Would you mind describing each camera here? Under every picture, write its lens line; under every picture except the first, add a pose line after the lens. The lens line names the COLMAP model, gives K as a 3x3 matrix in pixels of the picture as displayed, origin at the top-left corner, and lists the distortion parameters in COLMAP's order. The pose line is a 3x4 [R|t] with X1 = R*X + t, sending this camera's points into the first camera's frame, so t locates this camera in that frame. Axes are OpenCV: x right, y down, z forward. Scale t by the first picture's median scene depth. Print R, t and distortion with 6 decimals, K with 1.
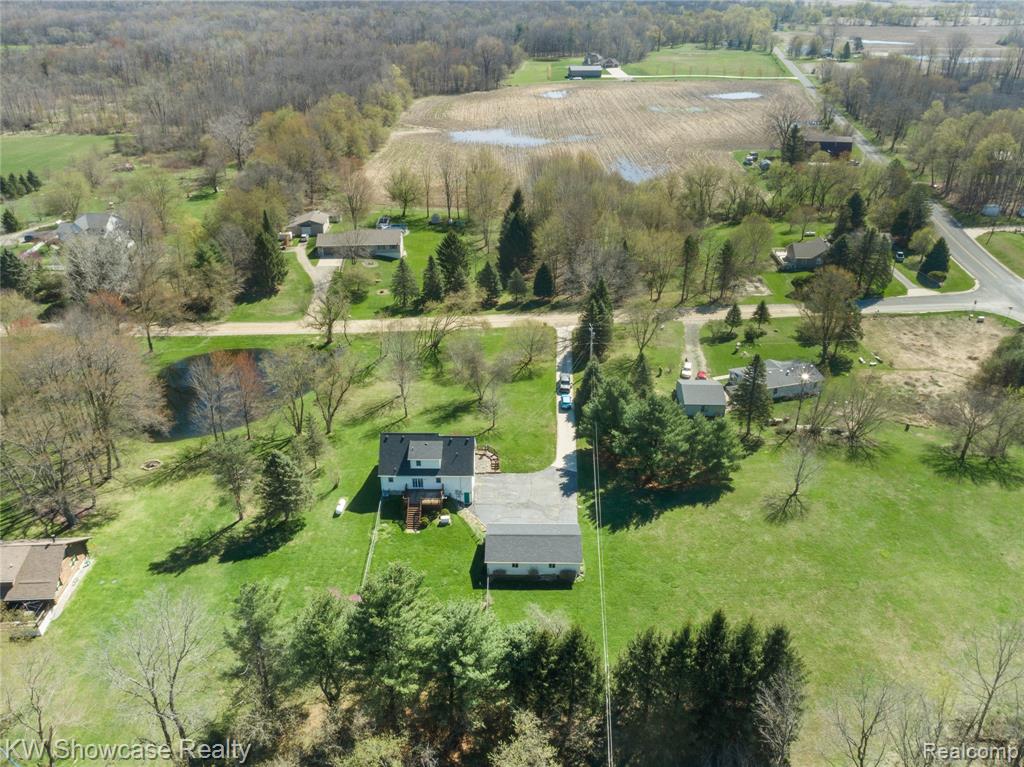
lens RADIAL K [[772.4, 0, 512.0], [0, 772.4, 383.5], [0, 0, 1]] dist [-0.018490, -0.000548]
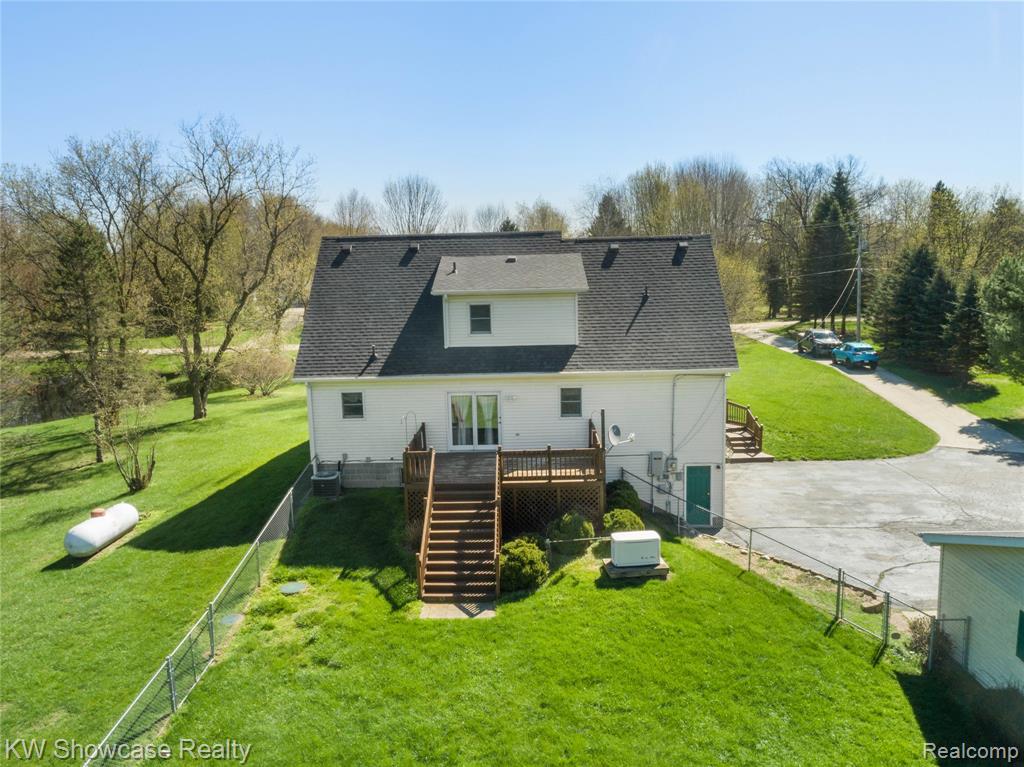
lens RADIAL K [[772.4, 0, 512.0], [0, 772.4, 383.5], [0, 0, 1]] dist [-0.018490, -0.000548]
pose [[0.999641, -0.017573, -0.020233, -0.108259], [0.010139, 0.946869, -0.321460, 0.192022], [0.024807, 0.321140, 0.946707, 0.799330]]
